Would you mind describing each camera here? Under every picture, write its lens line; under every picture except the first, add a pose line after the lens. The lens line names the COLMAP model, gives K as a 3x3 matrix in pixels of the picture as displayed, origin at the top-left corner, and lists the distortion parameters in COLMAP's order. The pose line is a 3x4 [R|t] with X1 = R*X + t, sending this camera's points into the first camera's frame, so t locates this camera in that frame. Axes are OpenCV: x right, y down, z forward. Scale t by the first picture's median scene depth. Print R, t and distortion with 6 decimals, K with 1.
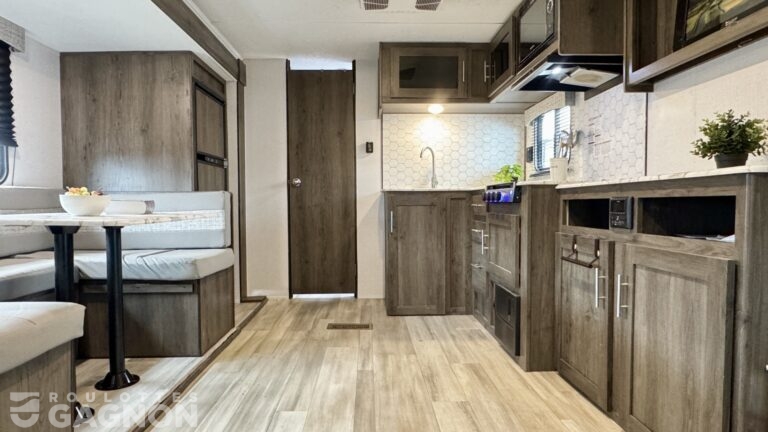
lens RADIAL K [[467.8, 0, 384.0], [0, 467.8, 216.0], [0, 0, 1]] dist [-0.001767, 0.000064]
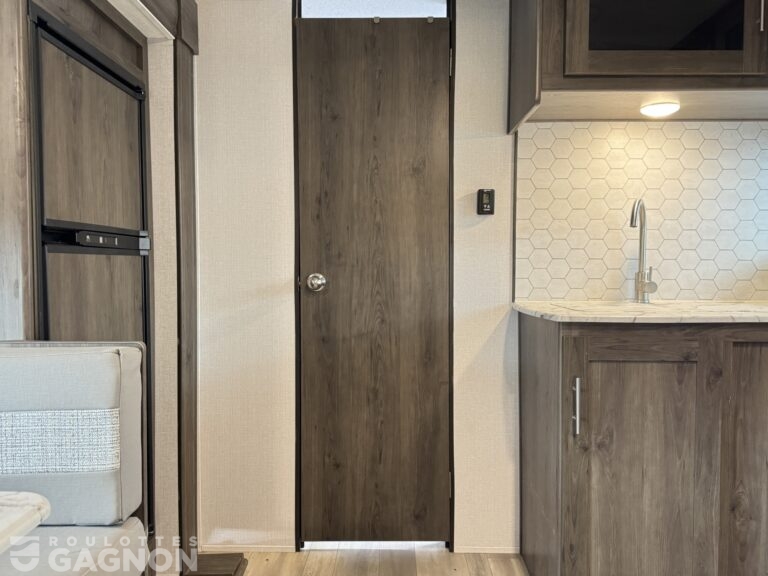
lens RADIAL K [[632.5, 0, 384.0], [0, 632.5, 288.0], [0, 0, 1]] dist [0.075986, -0.003471]
pose [[0.999433, 0.007434, -0.032826, -0.105219], [-0.007015, 0.999893, 0.012874, -0.075214], [0.032918, -0.012636, 0.999378, 0.417407]]
